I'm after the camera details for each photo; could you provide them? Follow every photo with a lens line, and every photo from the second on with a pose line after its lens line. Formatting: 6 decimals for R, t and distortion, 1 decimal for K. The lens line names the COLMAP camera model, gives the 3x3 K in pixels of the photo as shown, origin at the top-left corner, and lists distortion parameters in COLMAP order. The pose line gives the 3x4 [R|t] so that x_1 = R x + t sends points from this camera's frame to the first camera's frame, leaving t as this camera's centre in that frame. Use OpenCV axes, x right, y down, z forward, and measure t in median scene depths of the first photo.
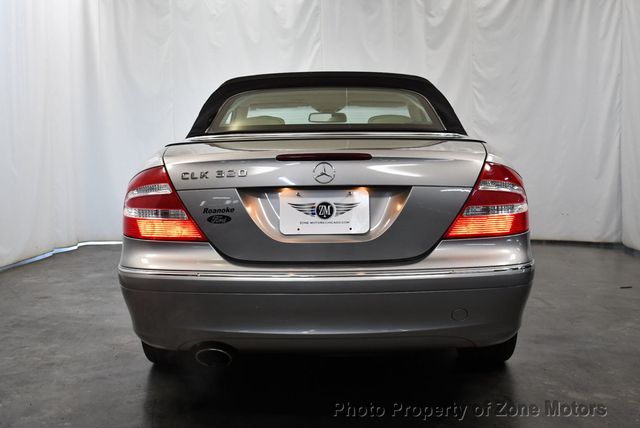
lens RADIAL K [[764.2, 0, 320.6], [0, 764.2, 211.9], [0, 0, 1]] dist [-0.071531, 0.000000]
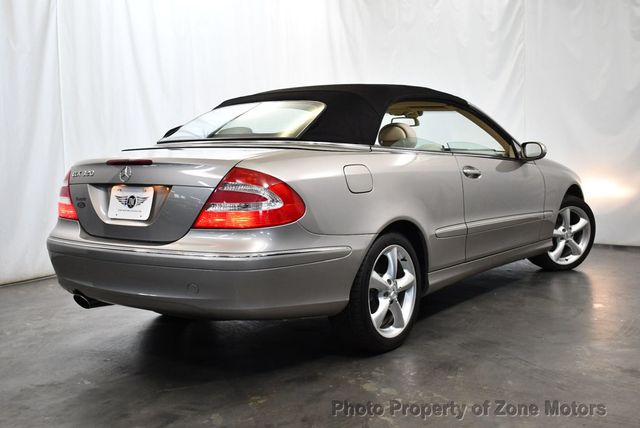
lens RADIAL K [[764.2, 0, 334.1], [0, 764.2, 210.1], [0, 0, 1]] dist [-0.071531, 0.000000]
pose [[0.823152, 0.043377, -0.566161, 0.964765], [-0.039667, 0.999035, 0.018869, -0.024440], [0.566433, 0.006926, 0.824078, 0.079310]]
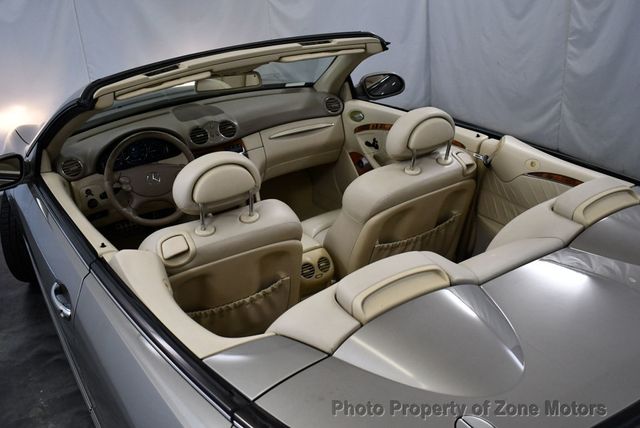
lens RADIAL K [[647.9, 0, 322.0], [0, 647.9, 213.0], [0, 0, 1]] dist [-0.087257, 0.000000]
pose [[0.848281, -0.266494, 0.457602, -0.322185], [0.102997, 0.930670, 0.351063, -0.345510], [-0.519433, -0.250668, 0.816918, 0.937665]]
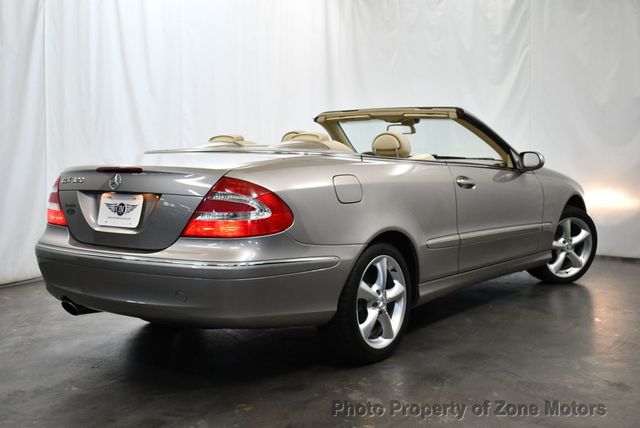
lens RADIAL K [[817.4, 0, 338.8], [0, 817.4, 218.1], [0, 0, 1]] dist [-0.055682, 0.000000]
pose [[0.824019, 0.056414, -0.563746, 1.034550], [-0.053141, 0.998340, 0.022230, -0.035376], [0.564064, 0.011640, 0.825649, 0.016011]]
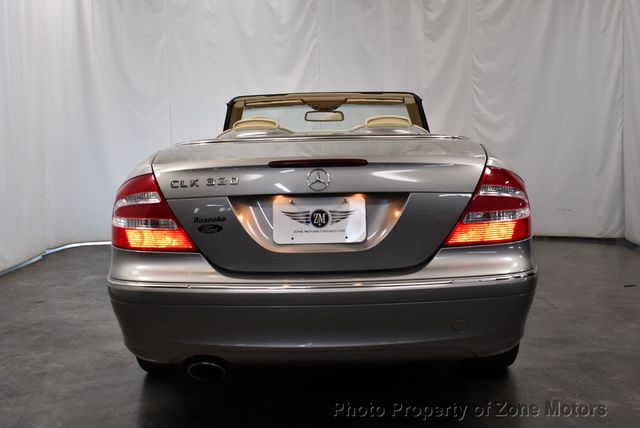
lens RADIAL K [[764.2, 0, 319.0], [0, 764.2, 212.1], [0, 0, 1]] dist [-0.071531, 0.000000]
pose [[0.999949, -0.009583, -0.003068, 0.006912], [0.009613, 0.999904, 0.009950, -0.017896], [0.002972, -0.009979, 0.999946, 0.031389]]
